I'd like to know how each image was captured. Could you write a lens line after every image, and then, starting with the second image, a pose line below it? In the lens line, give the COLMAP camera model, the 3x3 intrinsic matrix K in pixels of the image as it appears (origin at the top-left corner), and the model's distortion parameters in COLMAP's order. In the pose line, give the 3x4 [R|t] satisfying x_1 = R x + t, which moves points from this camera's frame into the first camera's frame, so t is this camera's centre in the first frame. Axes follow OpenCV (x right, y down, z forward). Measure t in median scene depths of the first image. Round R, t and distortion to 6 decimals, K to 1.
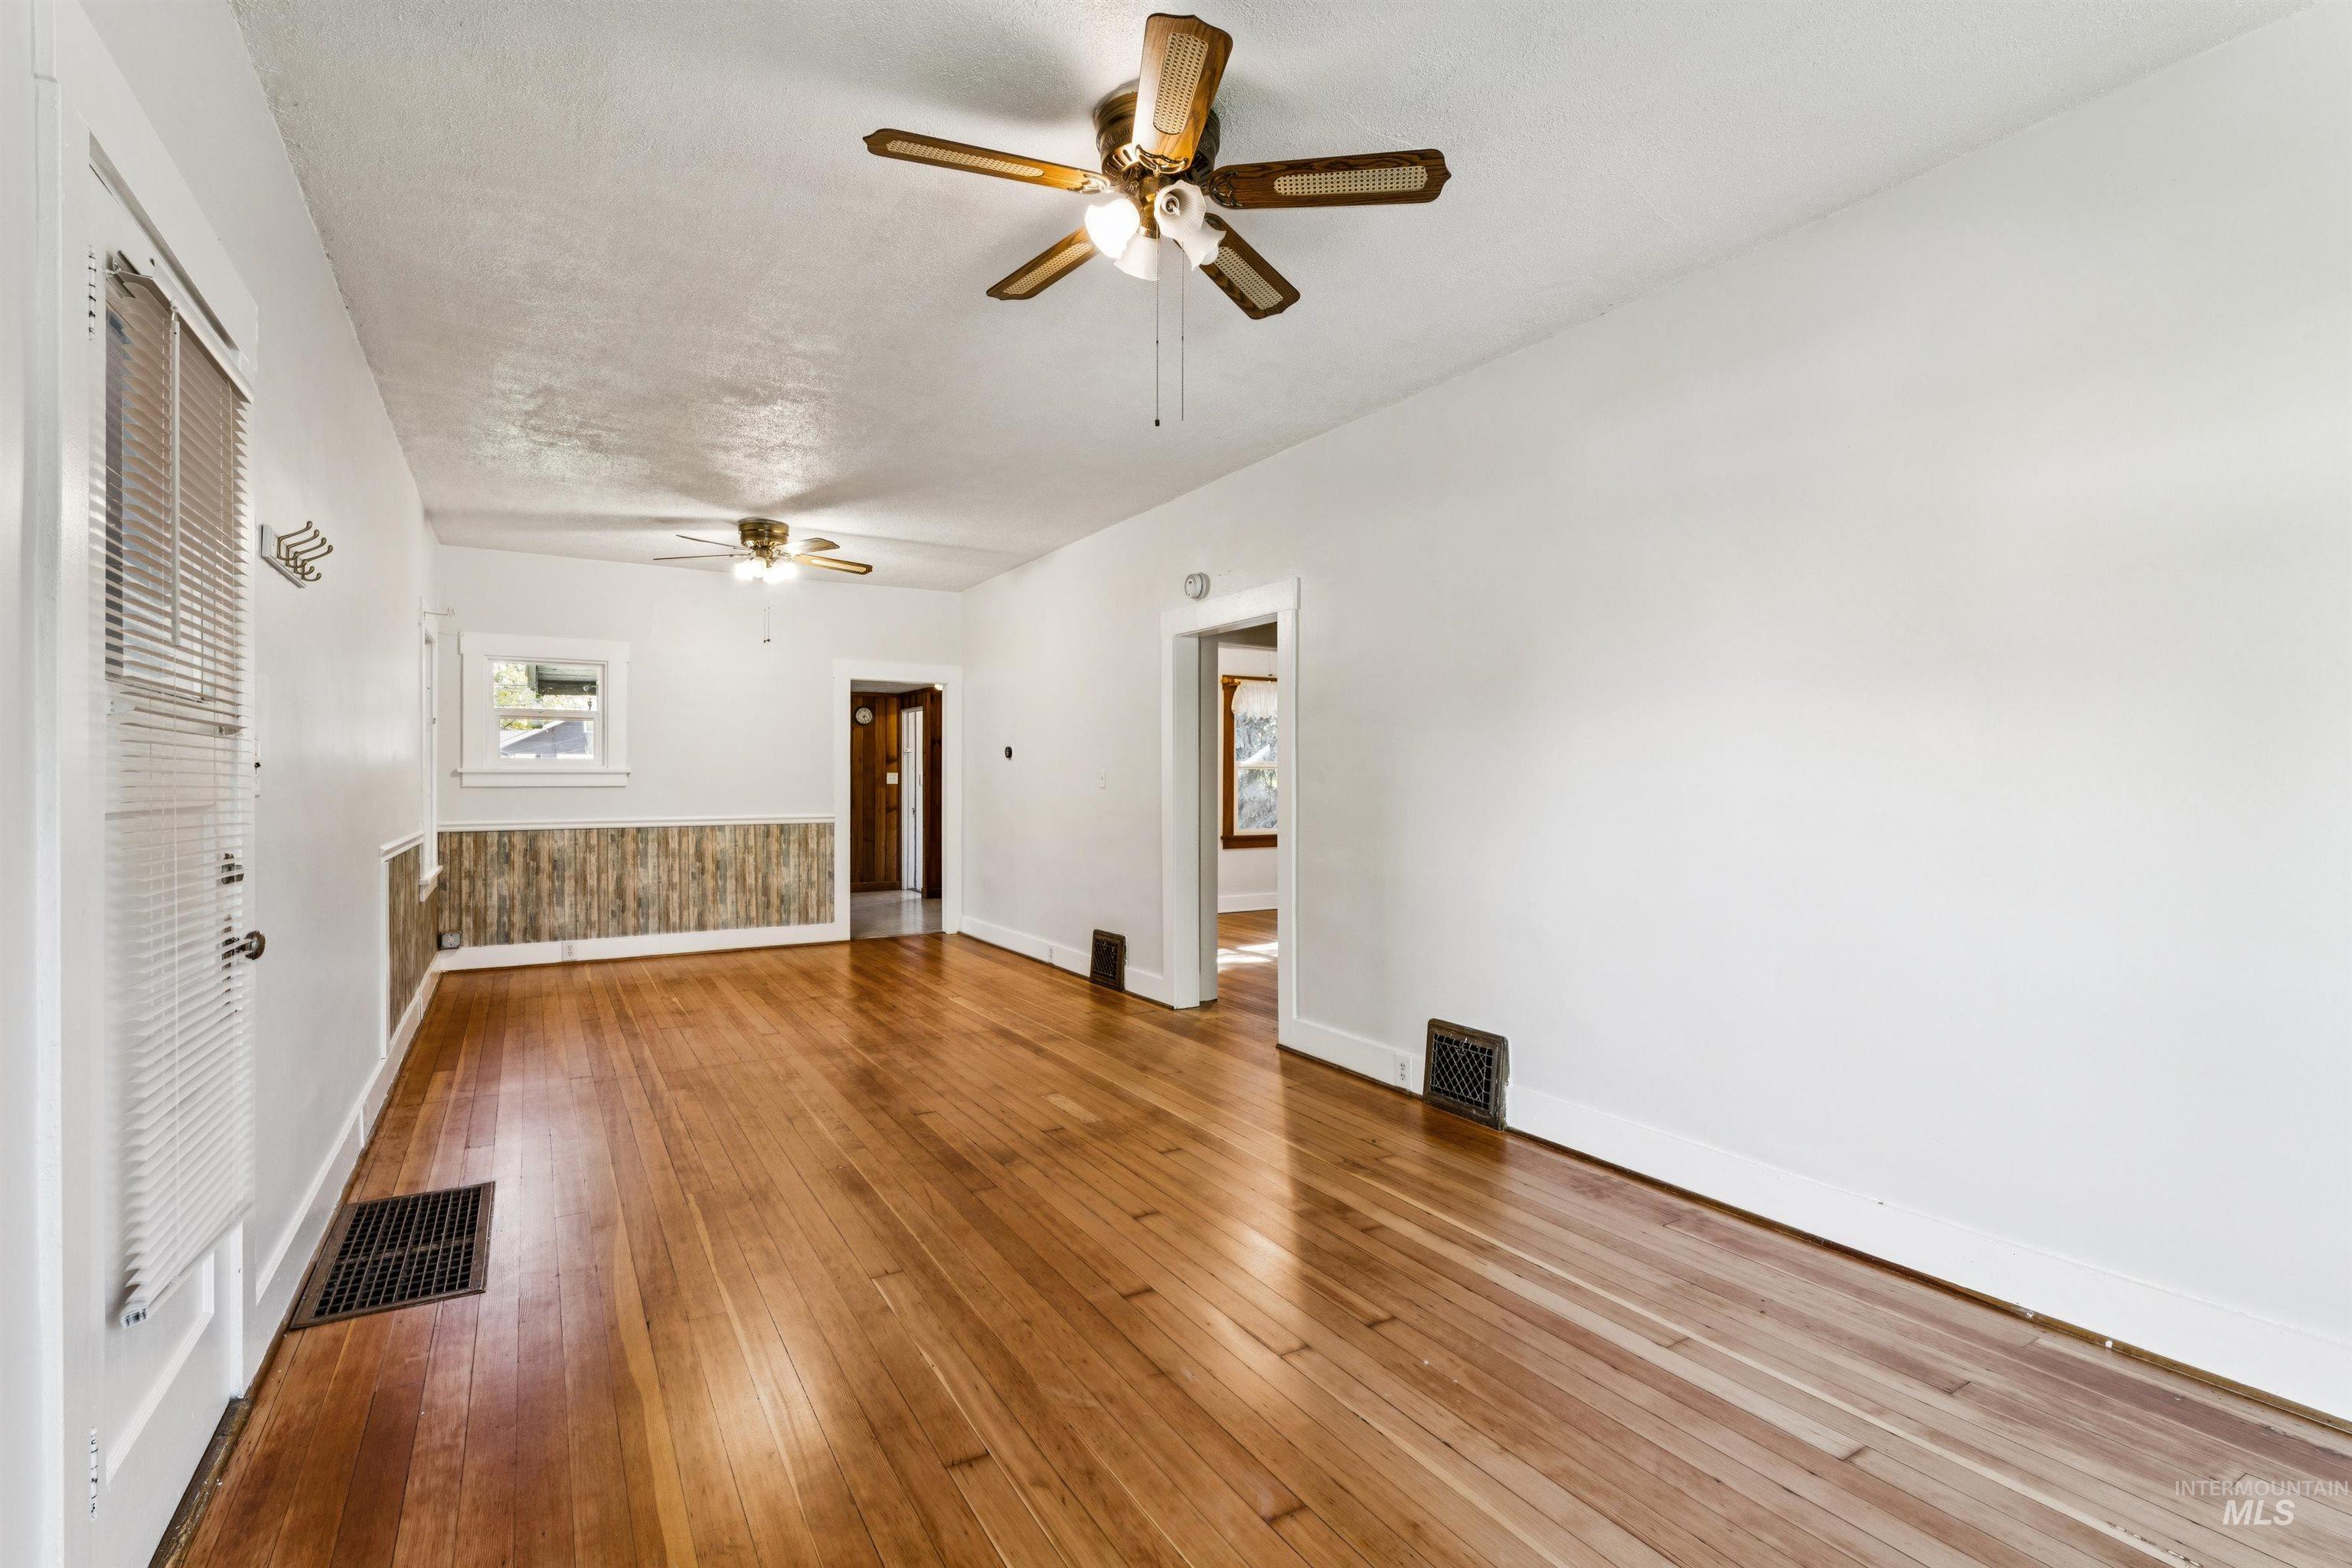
lens RADIAL K [[1050.9, 0, 1178.4], [0, 1050.9, 781.4], [0, 0, 1]] dist [-0.000082, 0.000247]
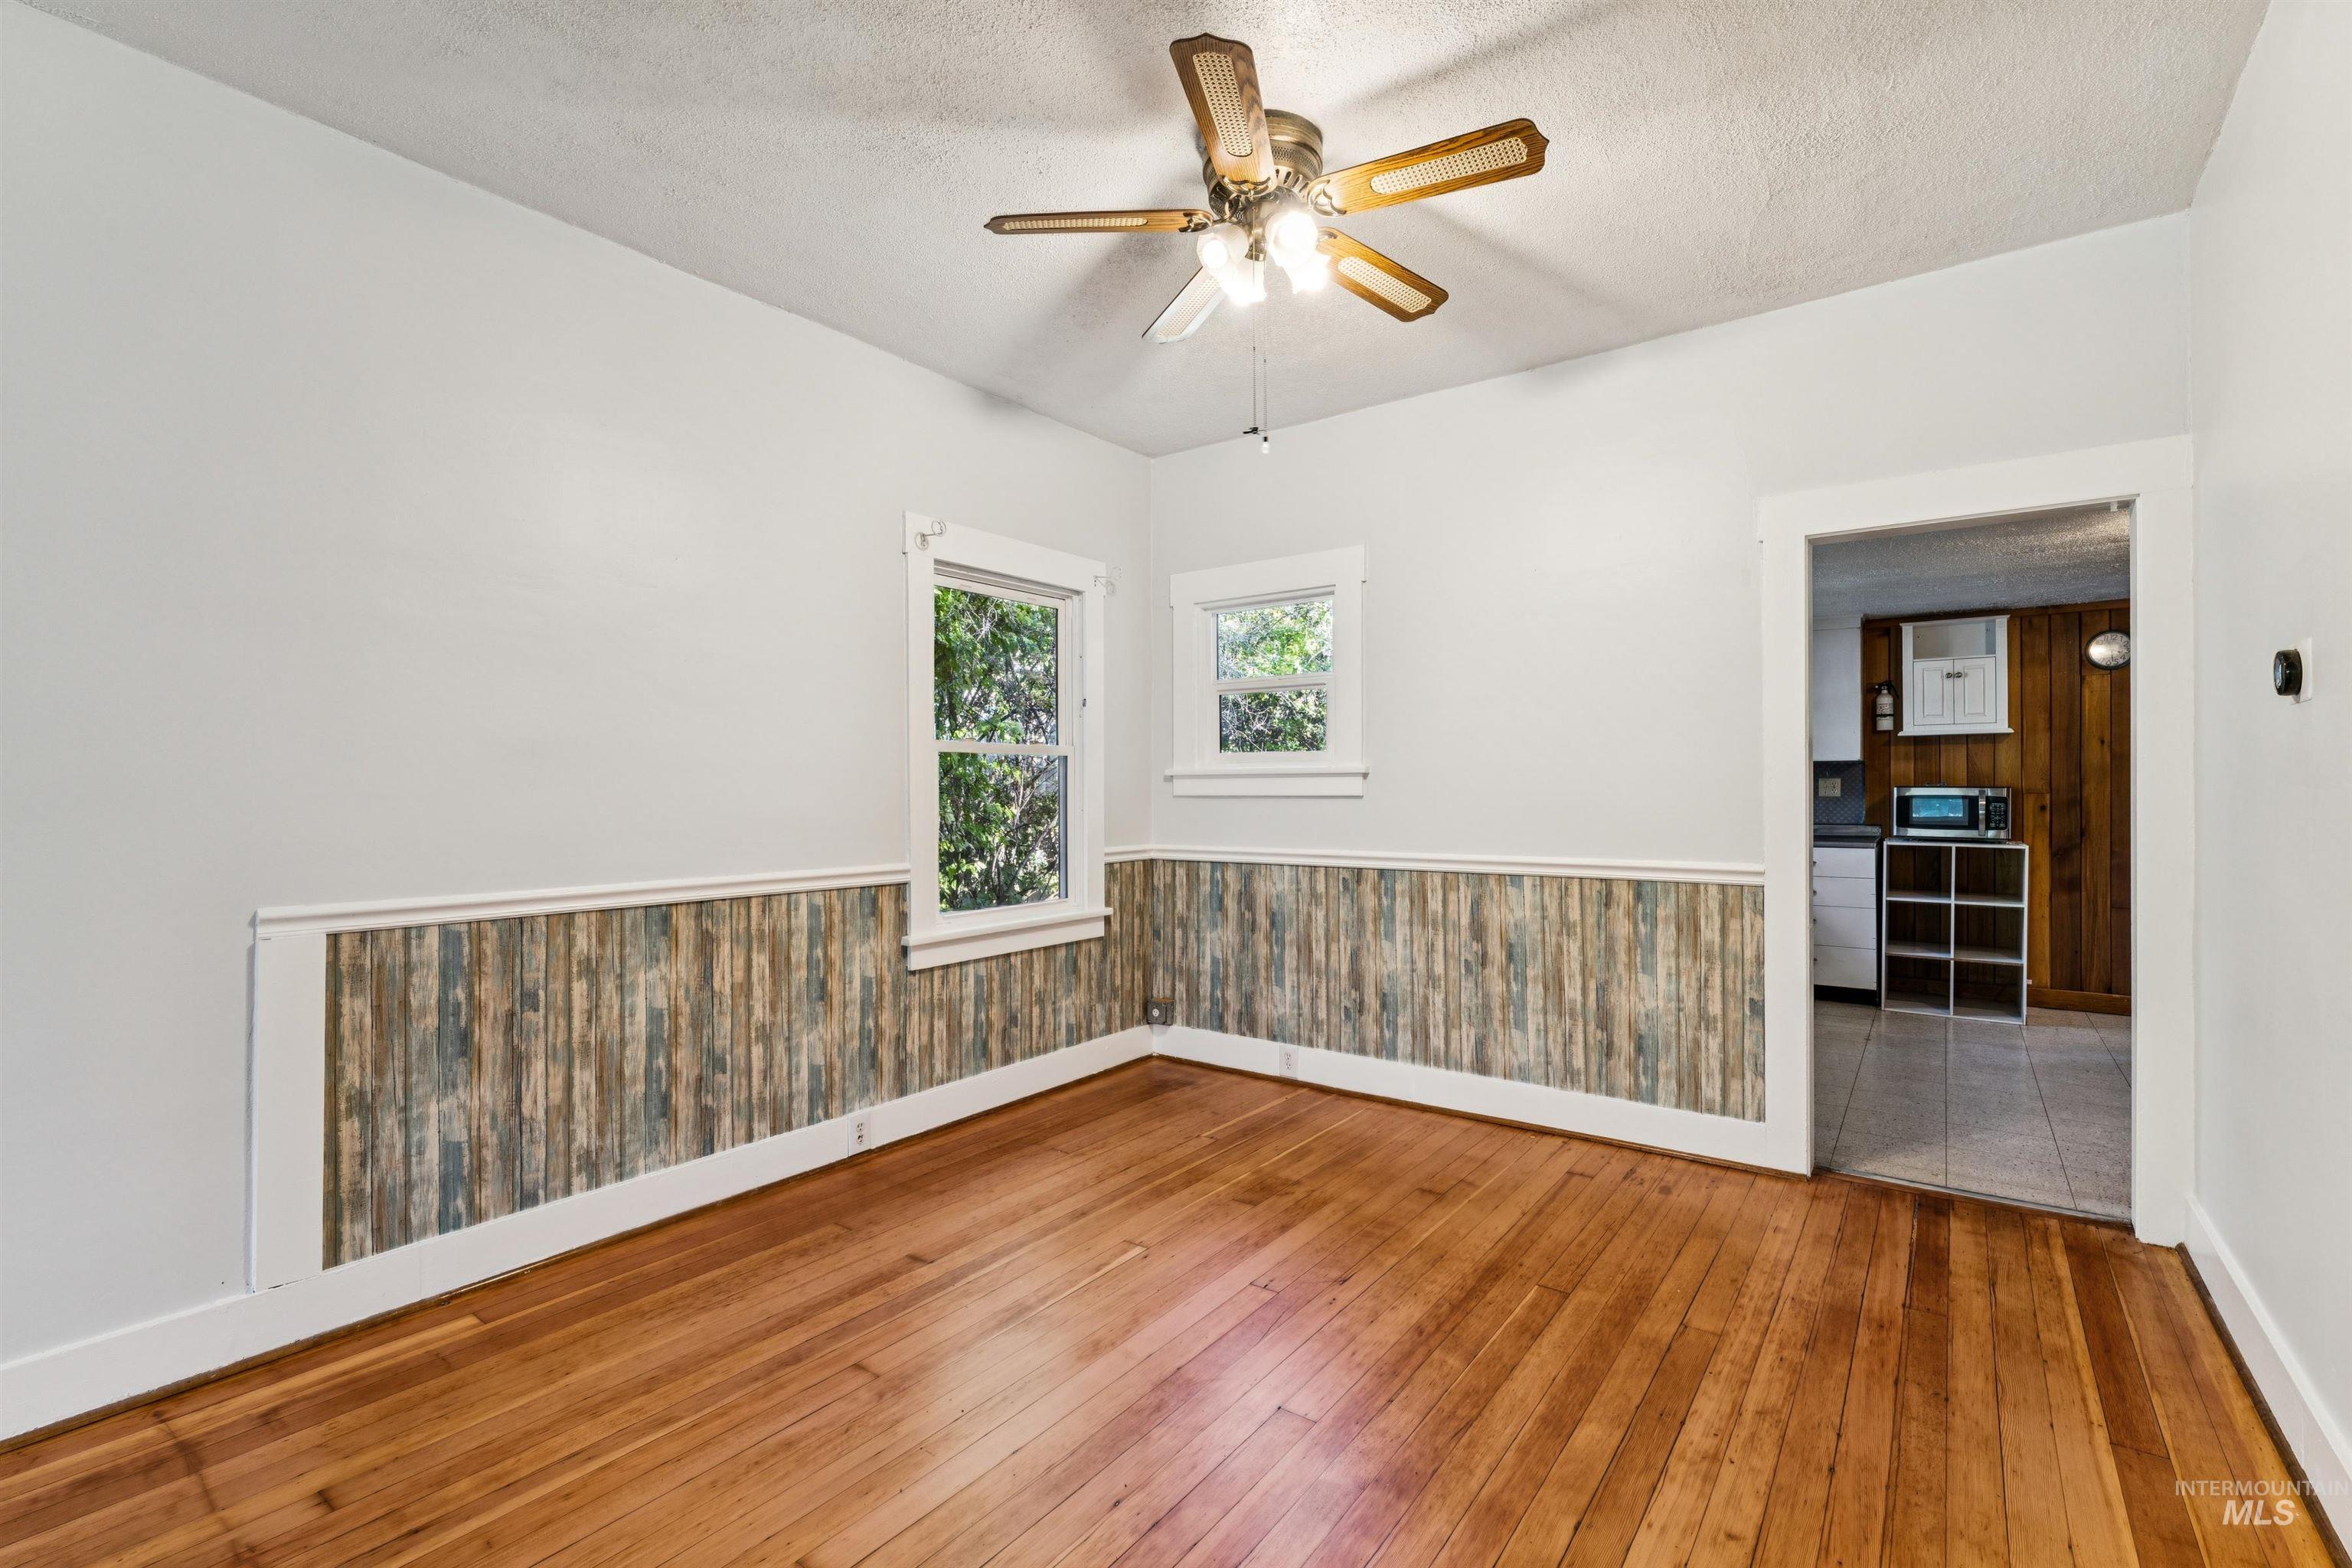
lens RADIAL K [[1050.9, 0, 1184.1], [0, 1050.9, 789.5], [0, 0, 1]] dist [-0.000082, 0.000247]
pose [[0.392770, 0.004231, -0.919627, -0.034911], [0.002272, 0.999982, 0.005572, -0.002147], [0.919634, -0.004278, 0.392754, 0.665481]]
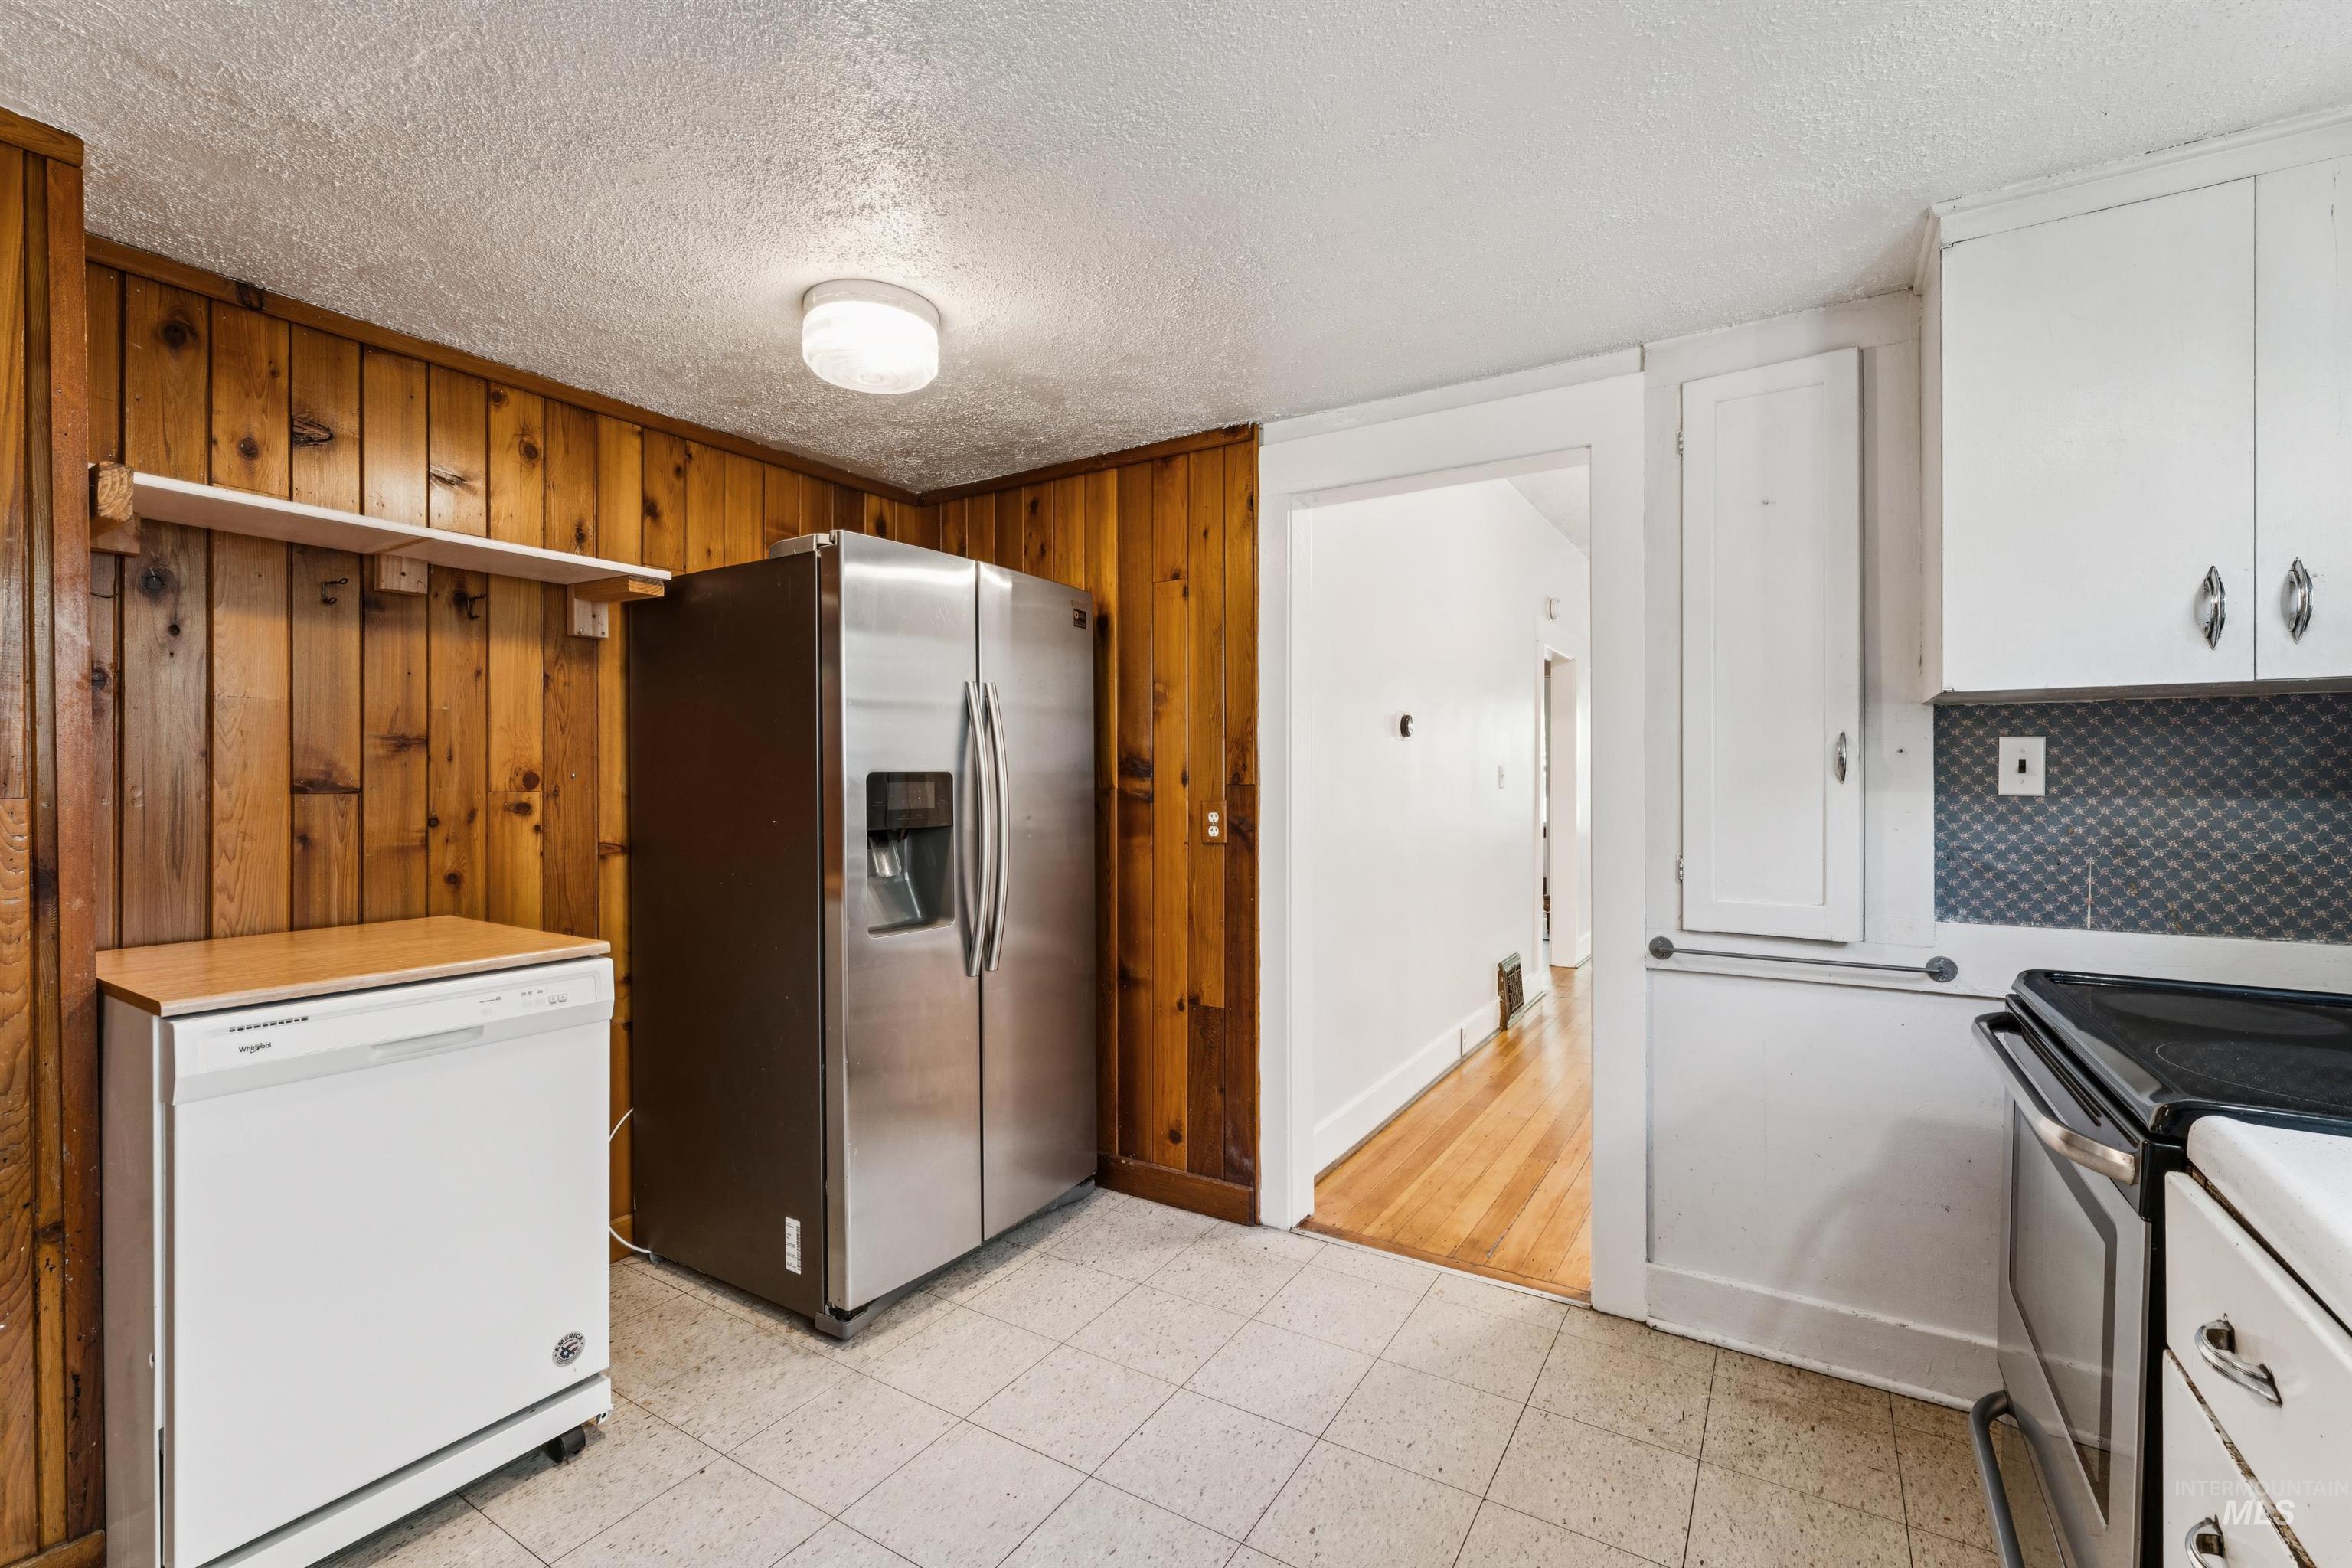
lens RADIAL K [[1008.0, 0, 1176.6], [0, 1008.0, 783.7], [0, 0, 1]] dist [-0.003601, -0.000406]
pose [[-0.454839, 0.002345, 0.890570, -0.586109], [0.006738, 0.999977, 0.000808, 0.000074], [-0.890548, 0.006368, -0.454845, 1.376518]]
